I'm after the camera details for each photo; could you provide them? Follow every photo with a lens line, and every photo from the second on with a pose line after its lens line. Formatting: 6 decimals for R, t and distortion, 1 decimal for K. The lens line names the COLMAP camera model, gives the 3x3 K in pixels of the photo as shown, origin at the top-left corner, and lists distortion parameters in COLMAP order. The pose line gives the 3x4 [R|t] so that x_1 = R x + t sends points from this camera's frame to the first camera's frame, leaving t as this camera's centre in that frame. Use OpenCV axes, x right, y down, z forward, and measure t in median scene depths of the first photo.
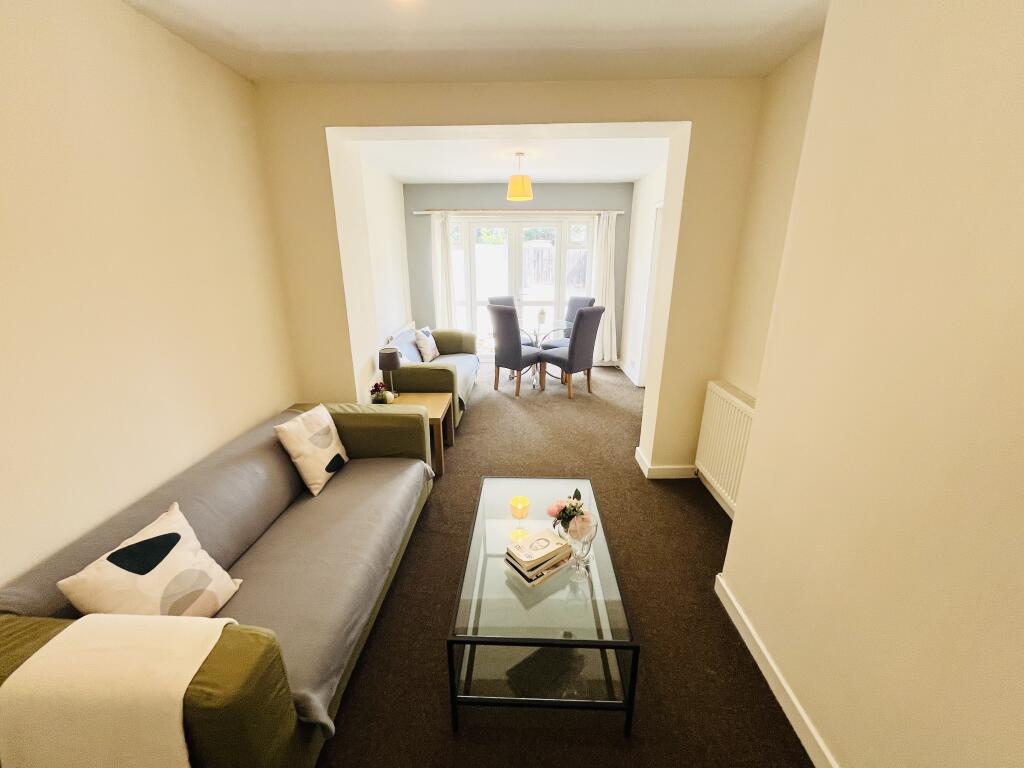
lens RADIAL K [[410.1, 0, 513.5], [0, 410.1, 382.3], [0, 0, 1]] dist [-0.003371, -0.000257]
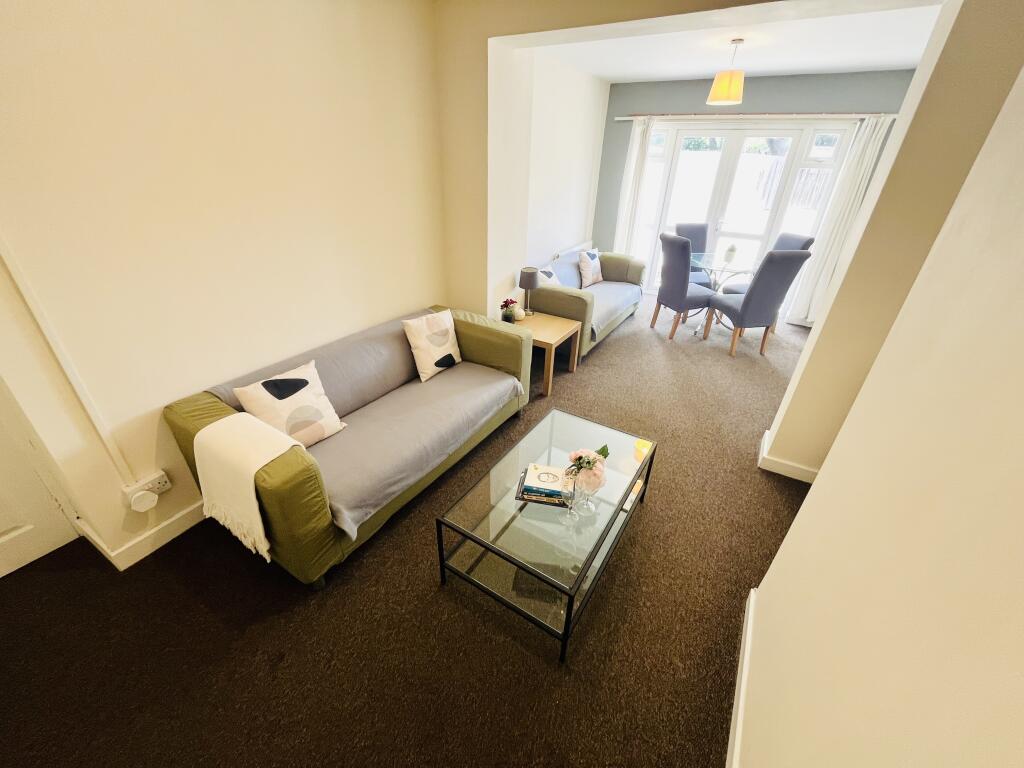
lens RADIAL K [[410.1, 0, 513.6], [0, 410.1, 383.1], [0, 0, 1]] dist [-0.003371, -0.000257]
pose [[0.862739, 0.267947, -0.428818, 0.189565], [-0.177876, 0.954674, 0.238658, -0.044238], [0.473330, -0.129623, 0.871296, 0.026485]]
